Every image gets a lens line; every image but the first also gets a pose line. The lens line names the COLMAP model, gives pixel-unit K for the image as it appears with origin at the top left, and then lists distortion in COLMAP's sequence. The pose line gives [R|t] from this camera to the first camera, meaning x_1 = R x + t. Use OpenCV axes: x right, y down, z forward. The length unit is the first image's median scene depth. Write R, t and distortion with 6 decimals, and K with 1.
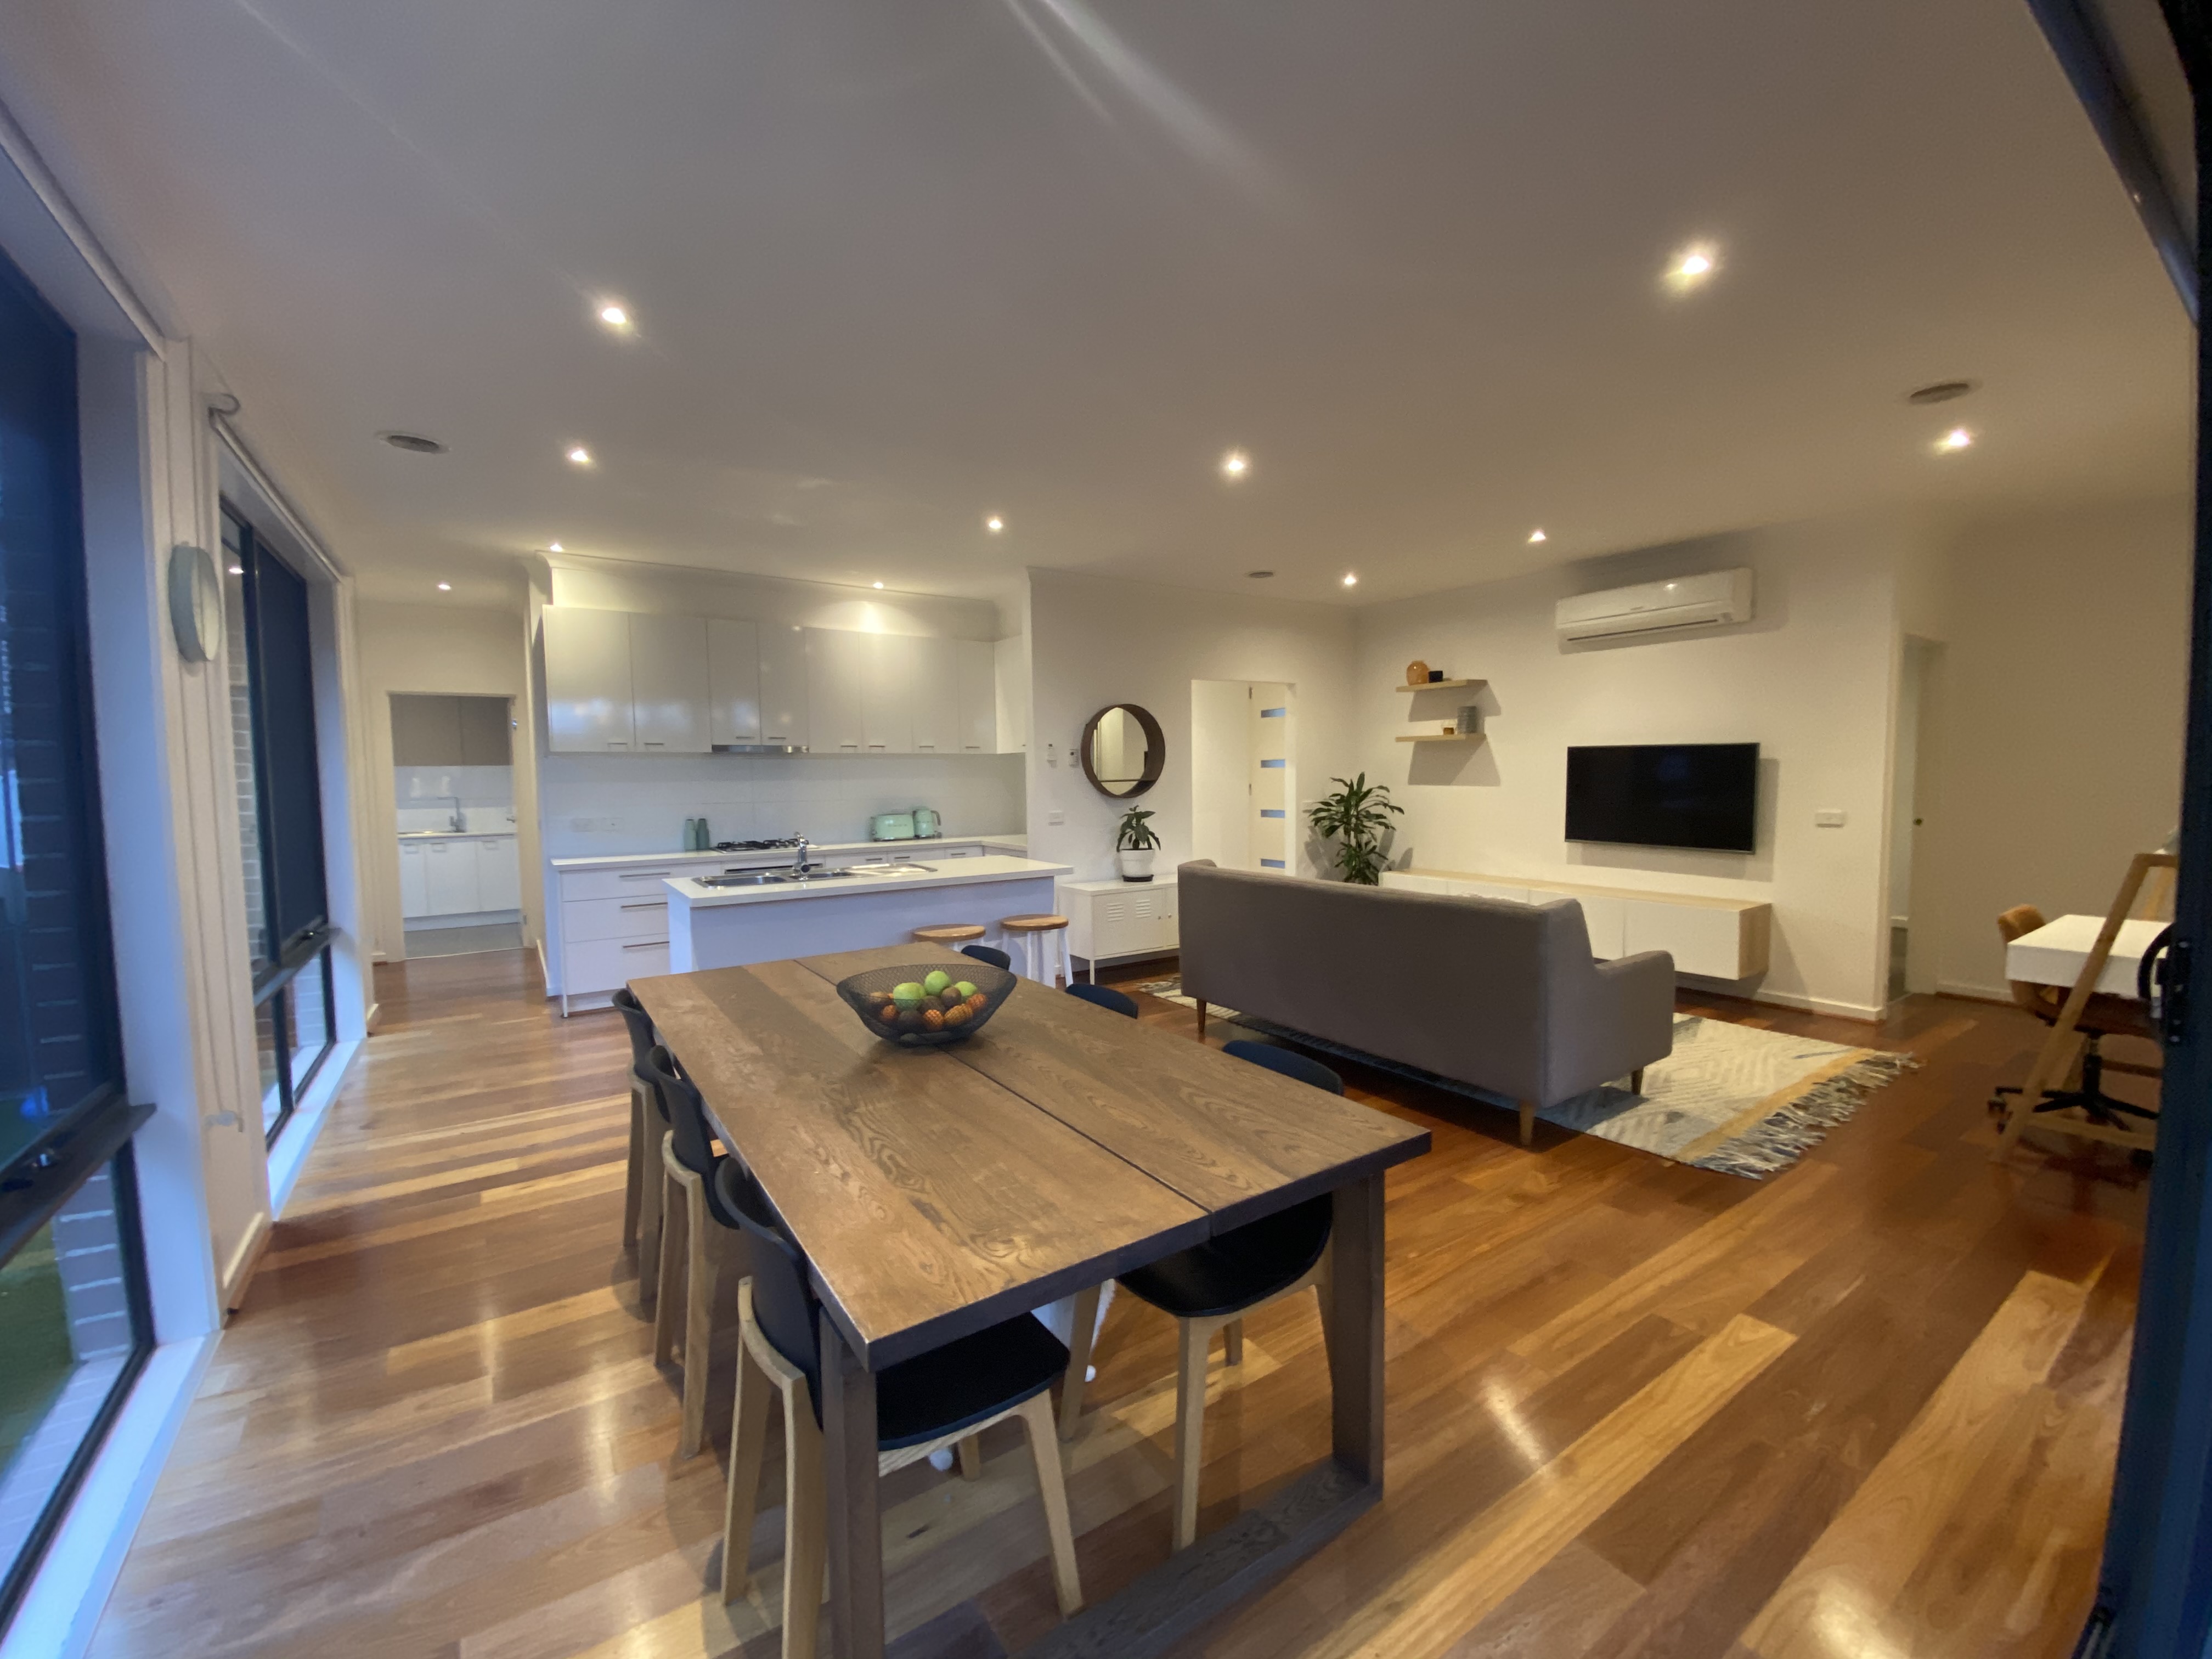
lens RADIAL K [[900.7, 0, 1110.7], [0, 900.7, 829.6], [0, 0, 1]] dist [0.000093, -0.000071]
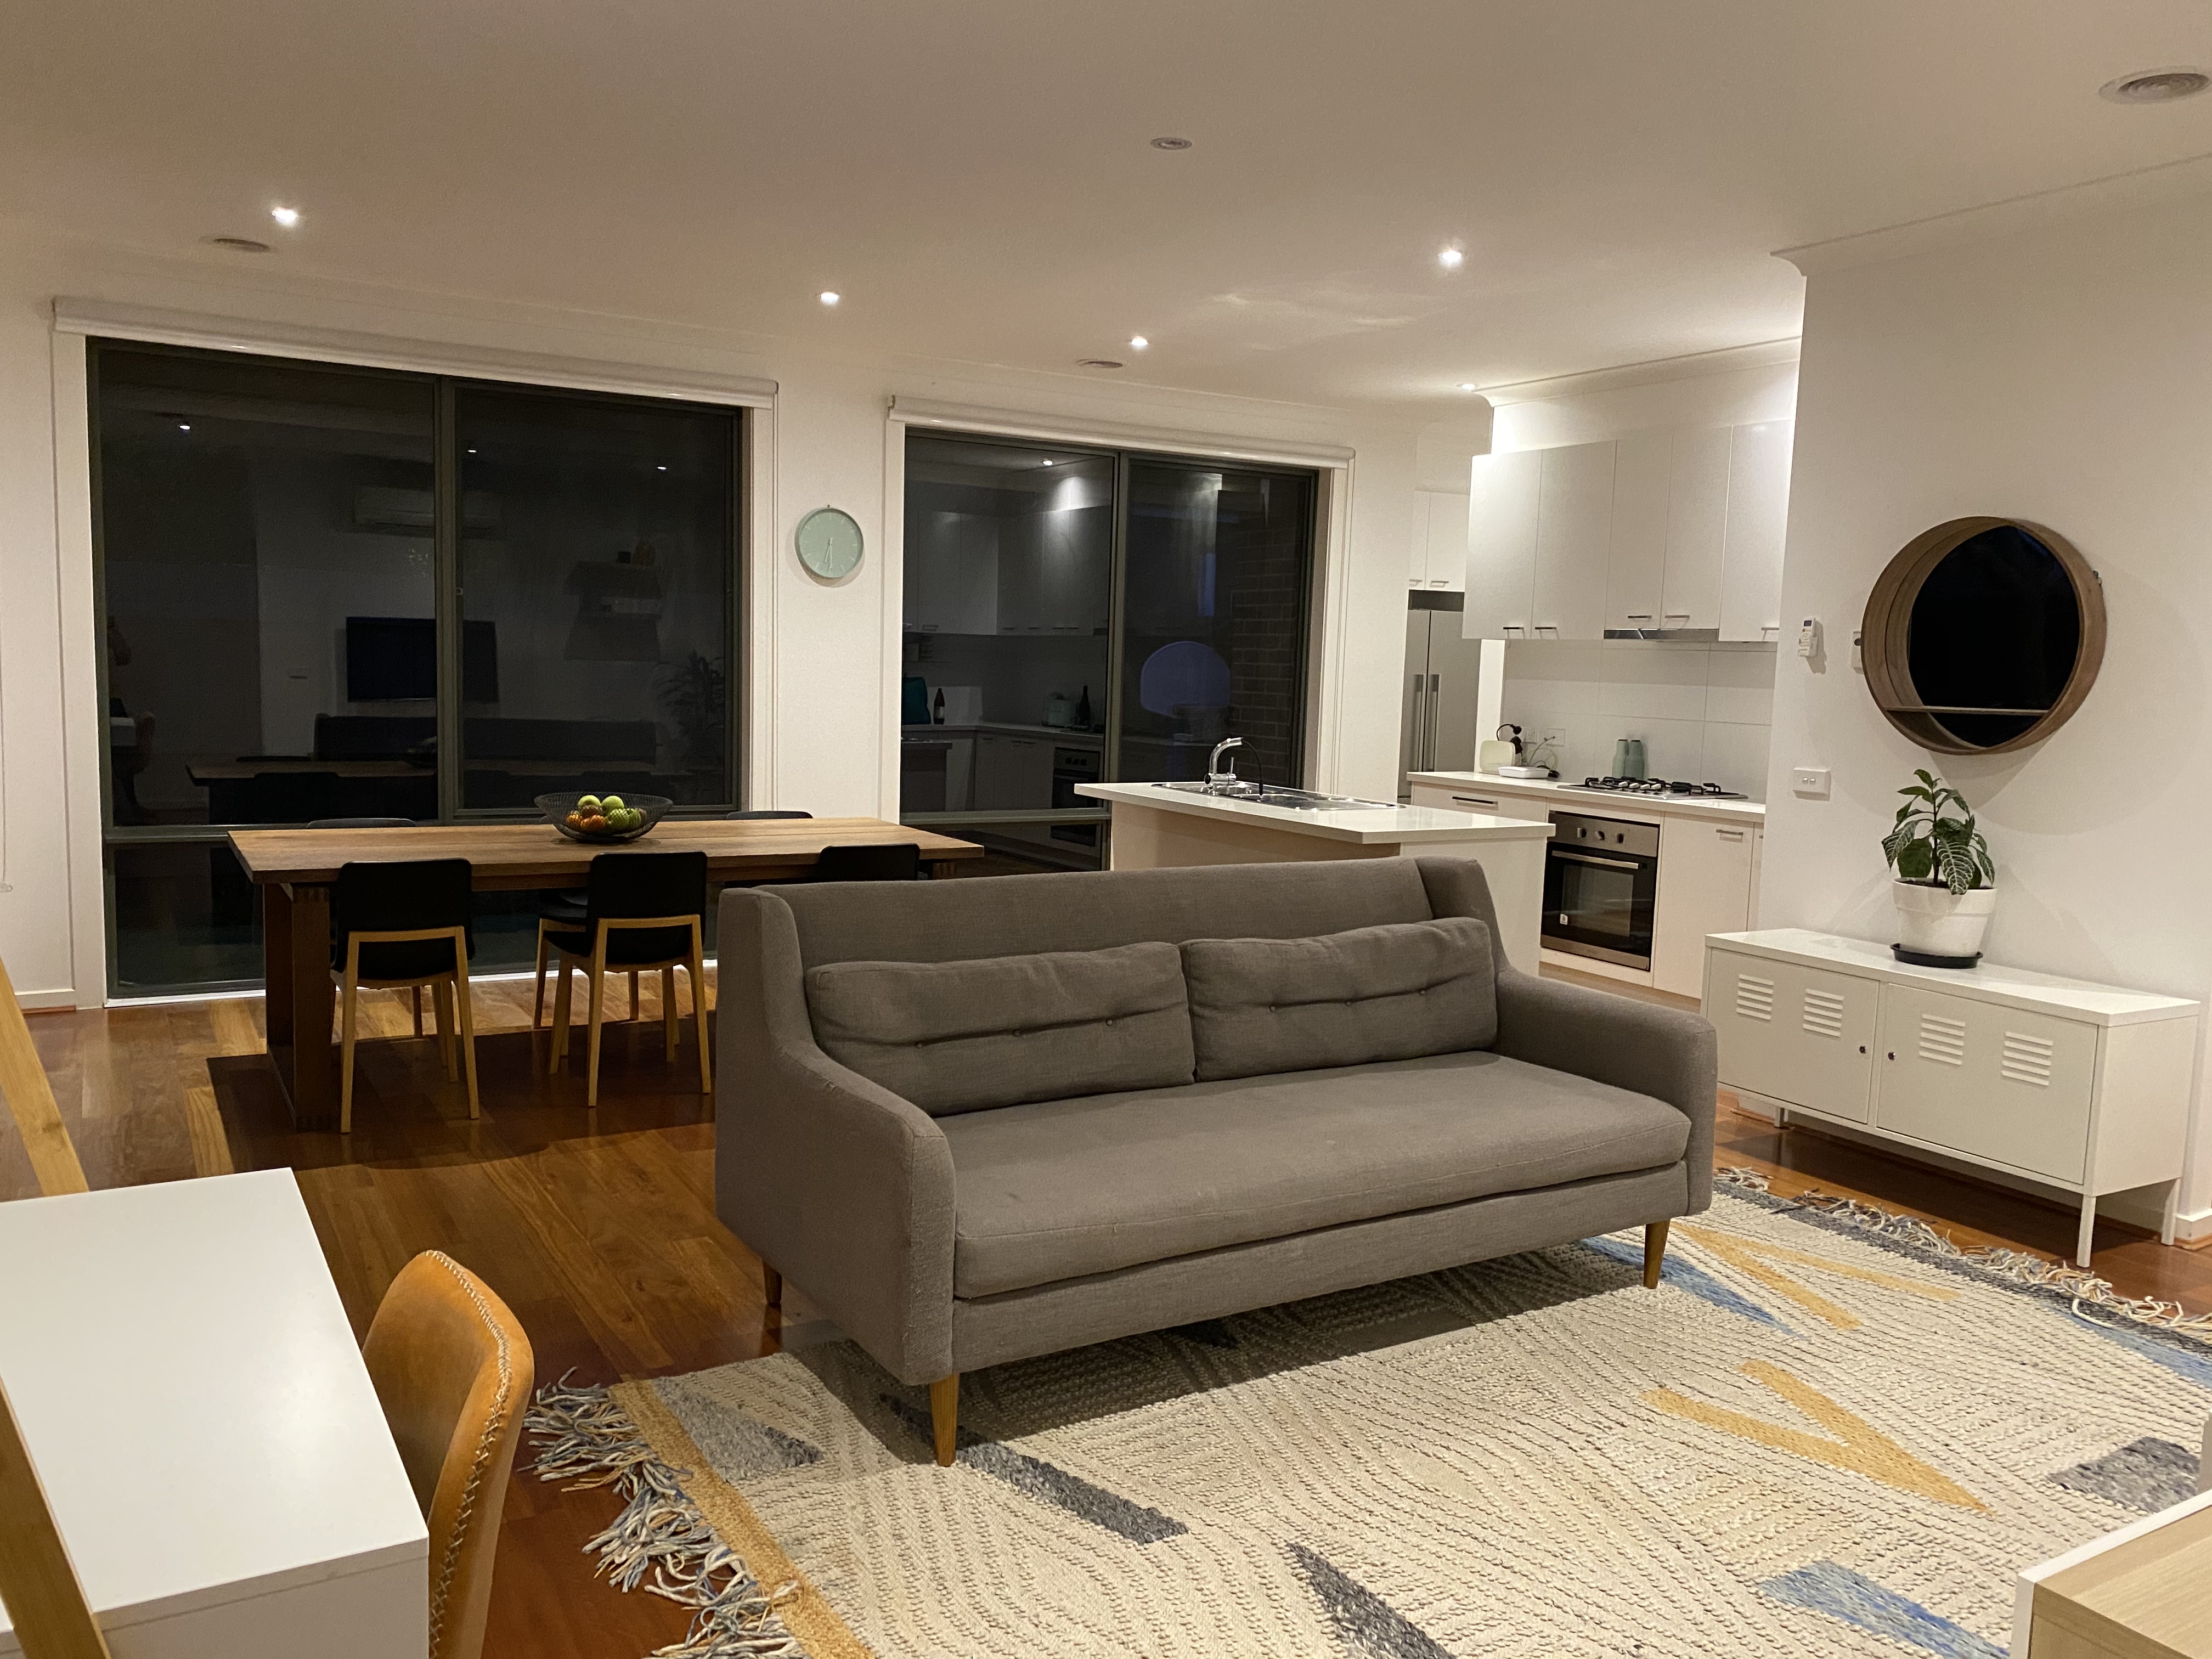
lens RADIAL K [[1683.6, 0, 1104.2], [0, 1683.6, 832.6], [0, 0, 1]] dist [0.009677, 0.005910]
pose [[-0.064114, 0.113934, -0.991417, 0.817767], [-0.093446, 0.988411, 0.119632, -0.056810], [0.993558, 0.100314, -0.052724, 0.676356]]
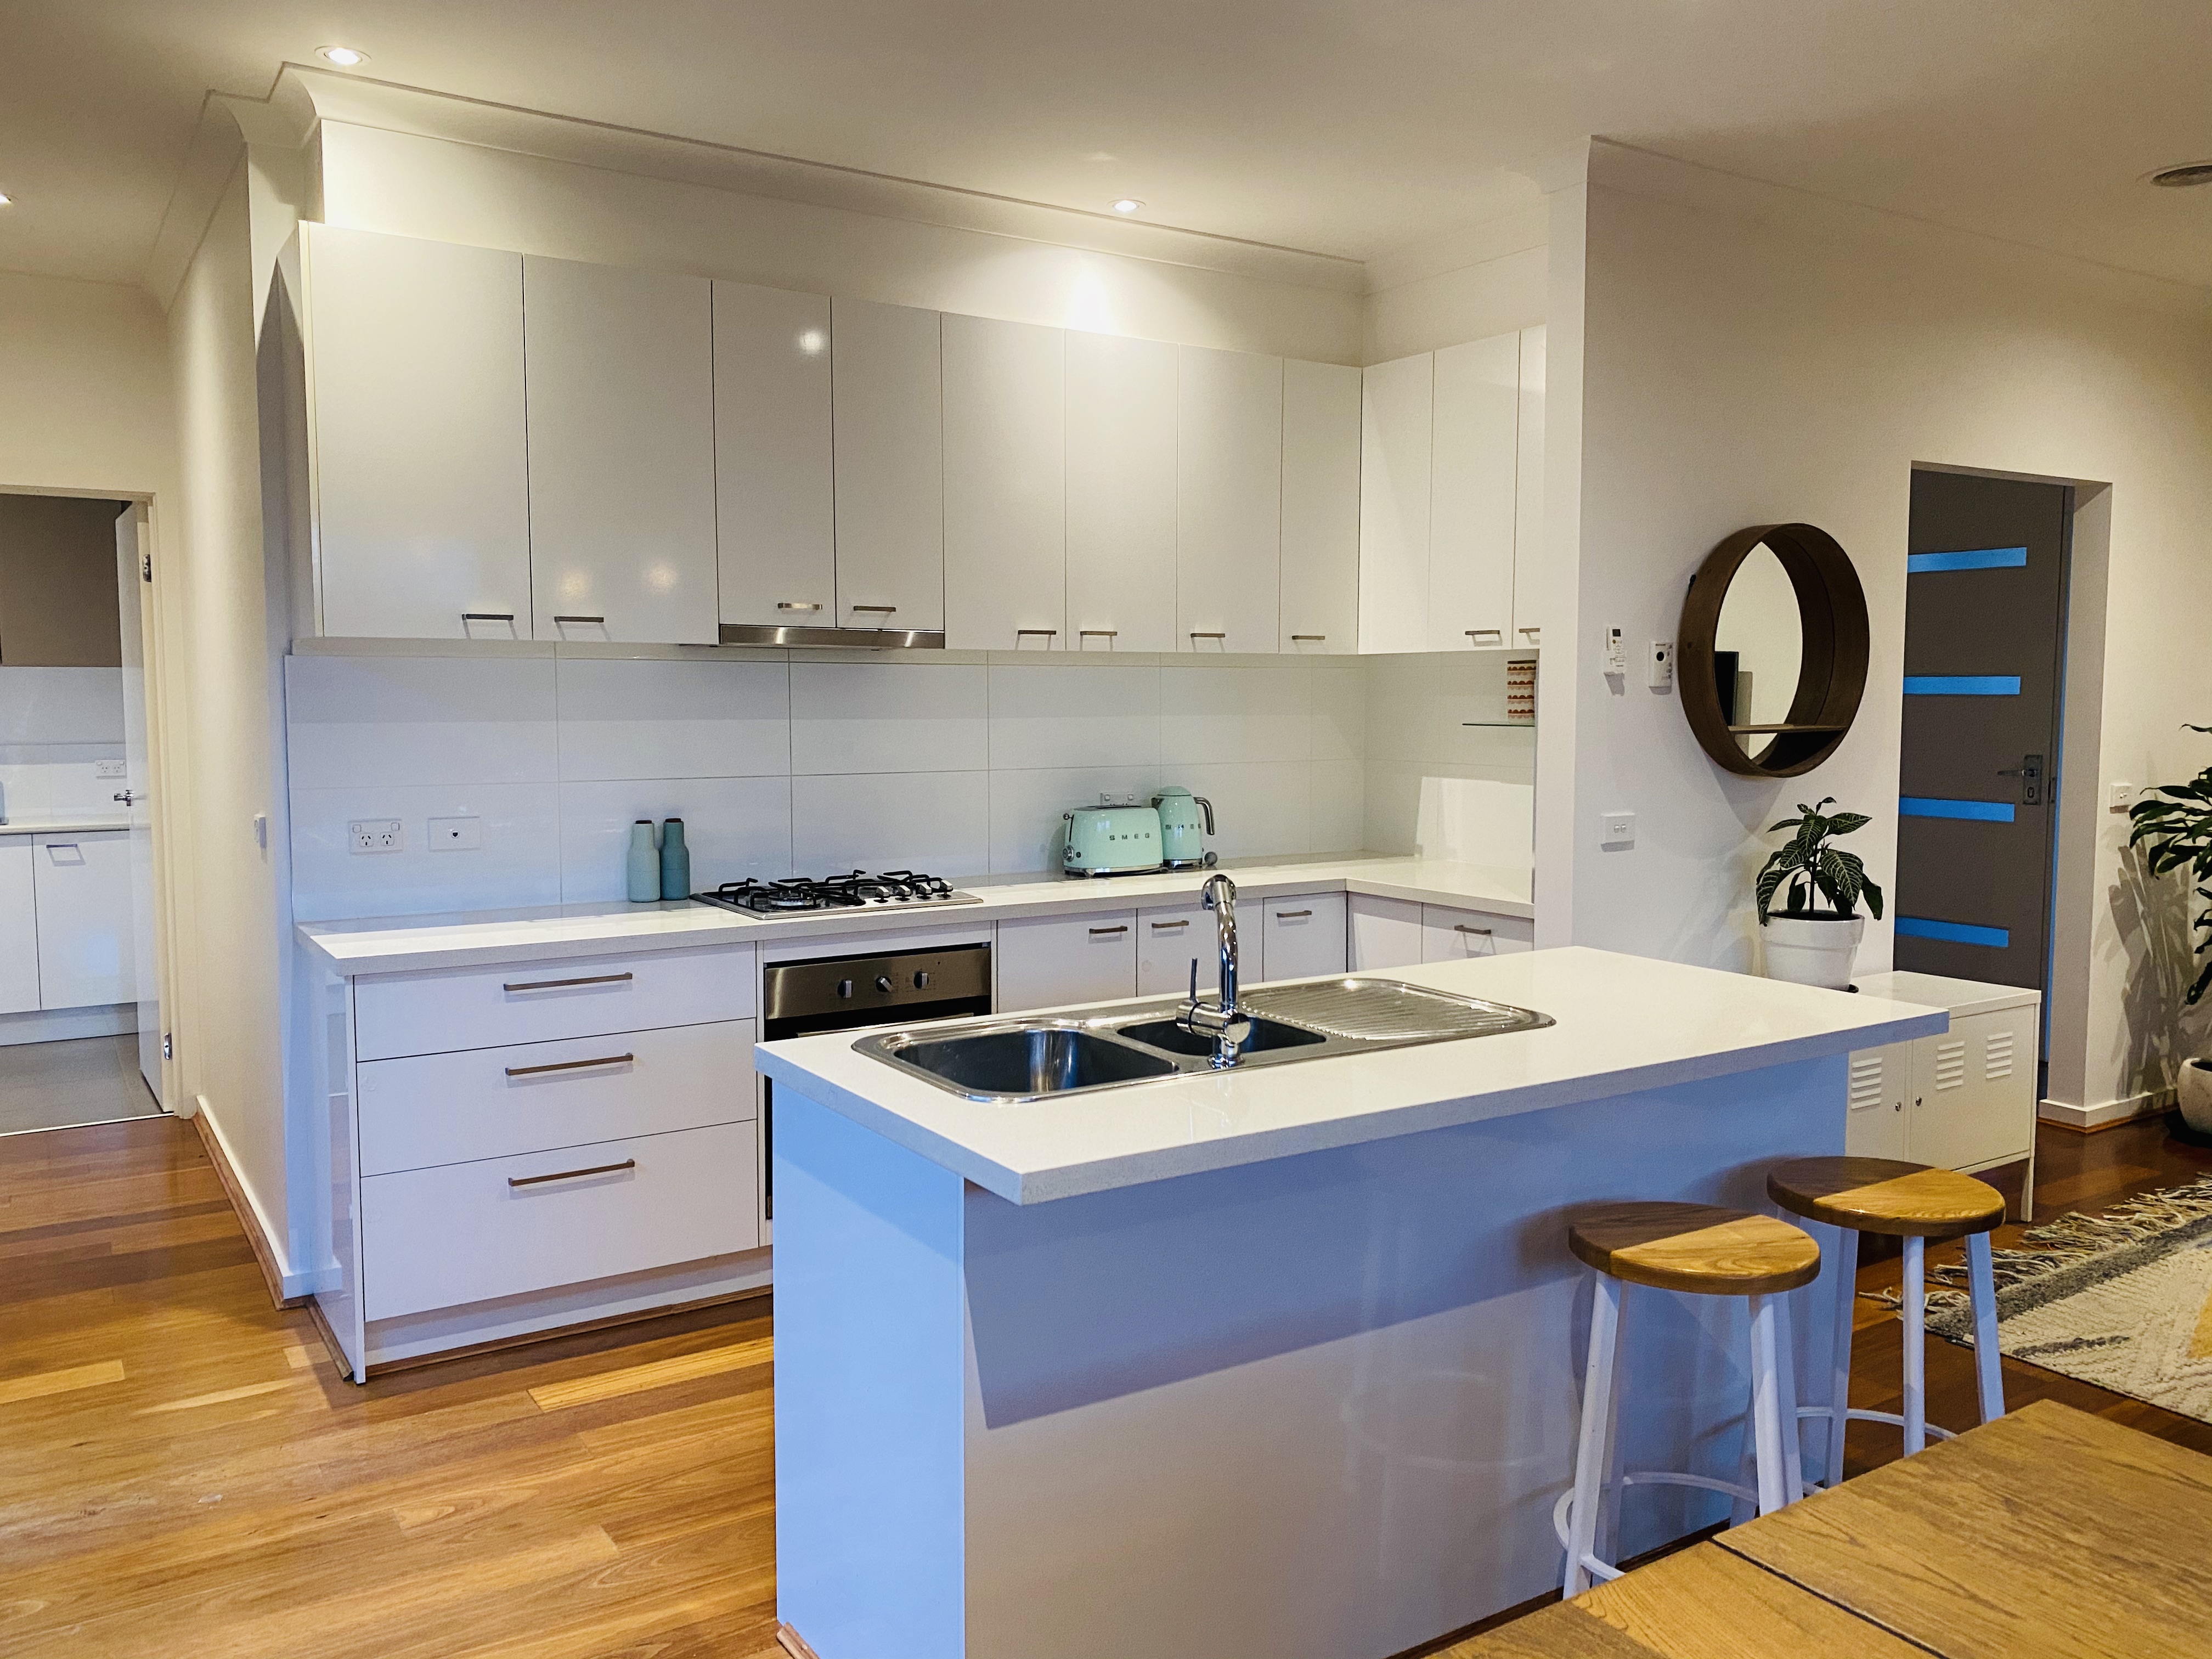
lens RADIAL K [[1683.6, 0, 1104.1], [0, 1683.6, 821.7], [0, 0, 1]] dist [0.009677, 0.005910]
pose [[0.999725, 0.013664, -0.019056, -0.256749], [-0.013436, 0.999837, 0.012062, -0.021606], [0.019217, -0.011802, 0.999746, 0.290683]]
